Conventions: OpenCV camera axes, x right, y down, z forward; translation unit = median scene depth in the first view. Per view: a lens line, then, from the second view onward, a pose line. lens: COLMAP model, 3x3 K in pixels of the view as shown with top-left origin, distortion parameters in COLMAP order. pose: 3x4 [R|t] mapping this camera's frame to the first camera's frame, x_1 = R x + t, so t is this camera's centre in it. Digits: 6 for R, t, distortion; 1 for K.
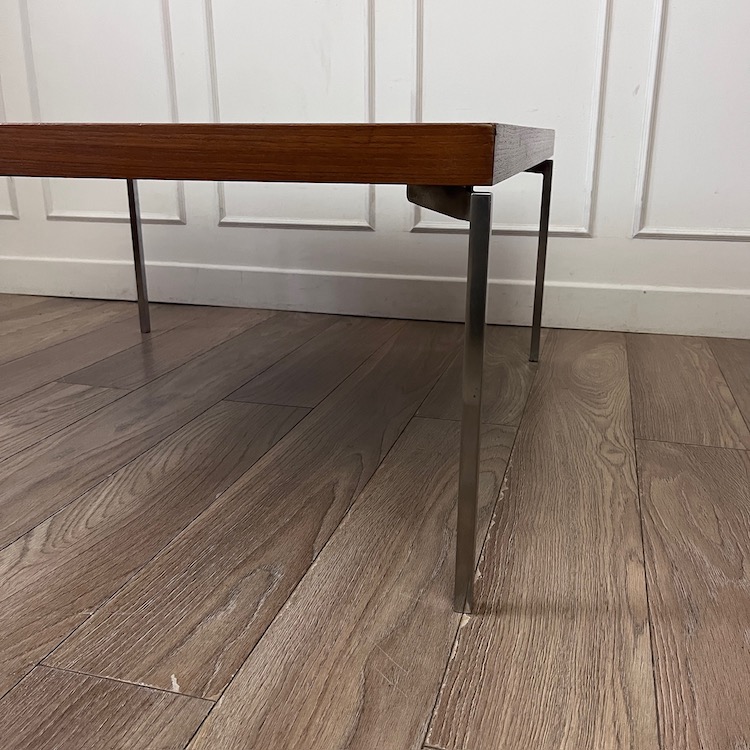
lens RADIAL K [[767.7, 0, 378.2], [0, 767.7, 378.4], [0, 0, 1]] dist [0.063038, -0.112663]
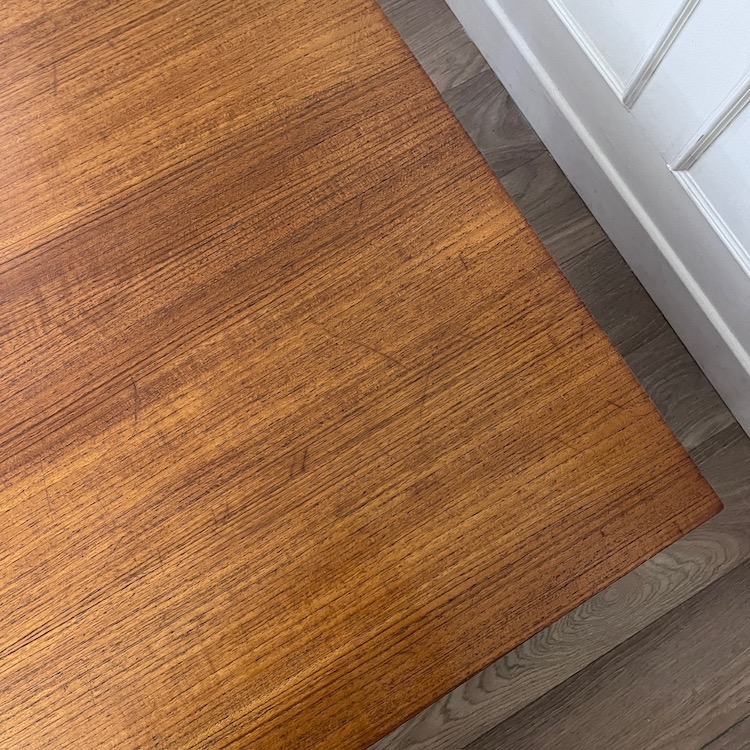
lens RADIAL K [[767.7, 0, 378.2], [0, 767.7, 378.4], [0, 0, 1]] dist [0.063038, -0.112663]
pose [[0.731568, 0.669767, -0.127358, 0.101959], [-0.219387, 0.408137, 0.886168, -0.878742], [0.645506, -0.620351, 0.445518, 0.845399]]
